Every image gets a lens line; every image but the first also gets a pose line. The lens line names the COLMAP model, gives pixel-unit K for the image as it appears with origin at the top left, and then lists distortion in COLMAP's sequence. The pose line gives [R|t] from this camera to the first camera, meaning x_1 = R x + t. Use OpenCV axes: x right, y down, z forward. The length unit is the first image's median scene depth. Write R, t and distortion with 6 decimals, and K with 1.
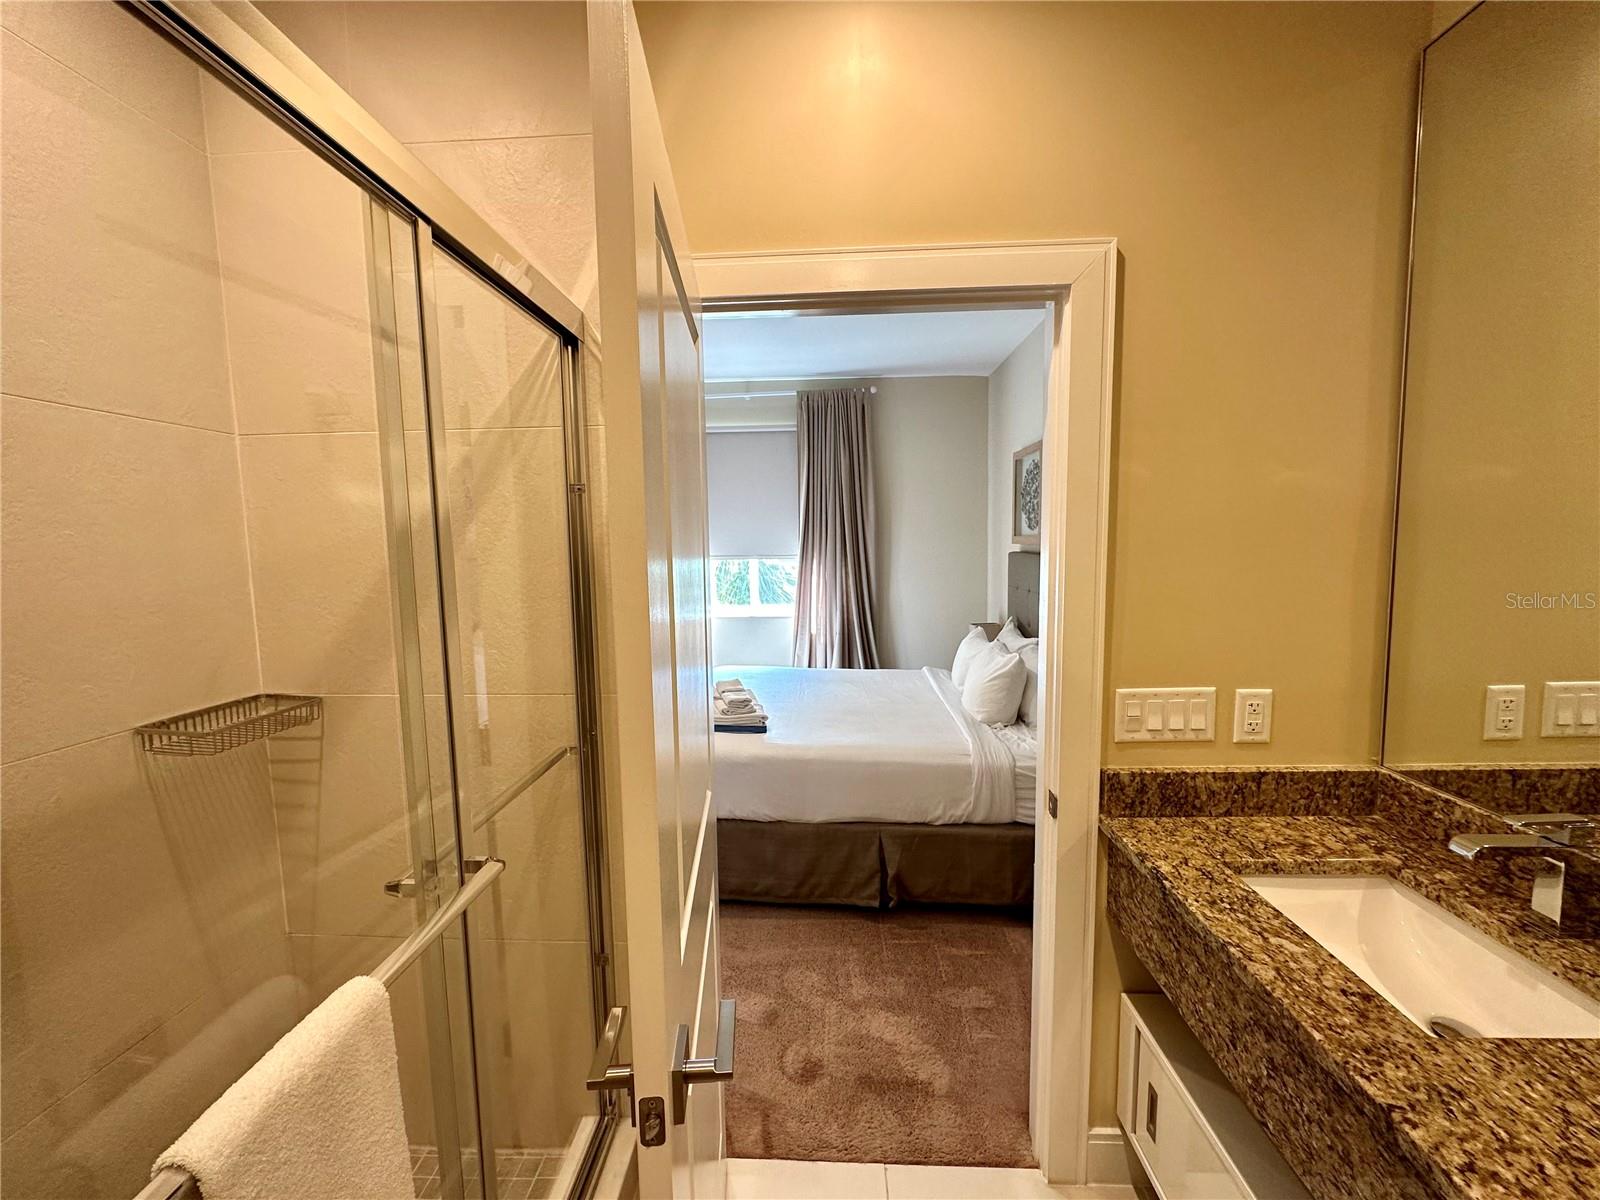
lens RADIAL K [[632.3, 0, 800.0], [0, 632.3, 600.0], [0, 0, 1]] dist [0.000912, 0.000004]
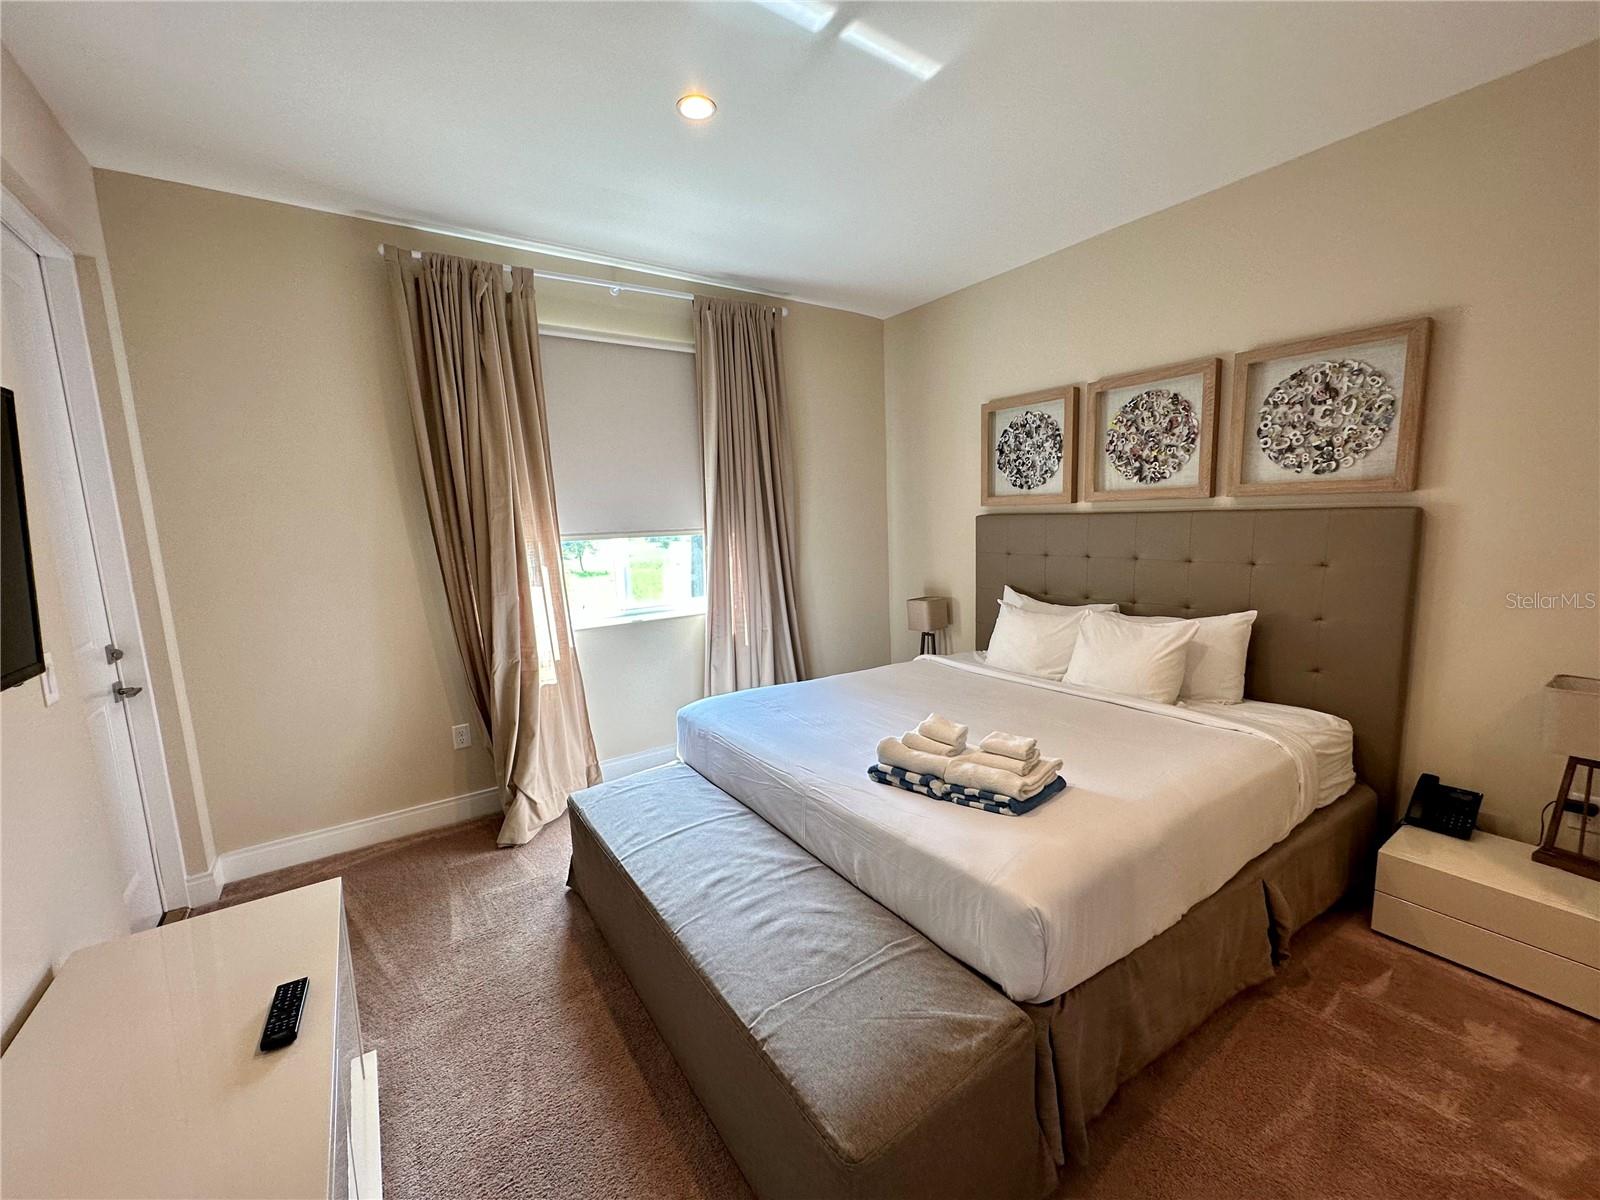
lens RADIAL K [[632.3, 0, 800.0], [0, 632.3, 600.0], [0, 0, 1]] dist [0.000912, 0.000004]
pose [[0.800747, -0.097797, 0.590966, -0.341597], [0.104969, 0.994225, 0.022301, -0.005066], [-0.589734, 0.044175, 0.806388, 0.387725]]
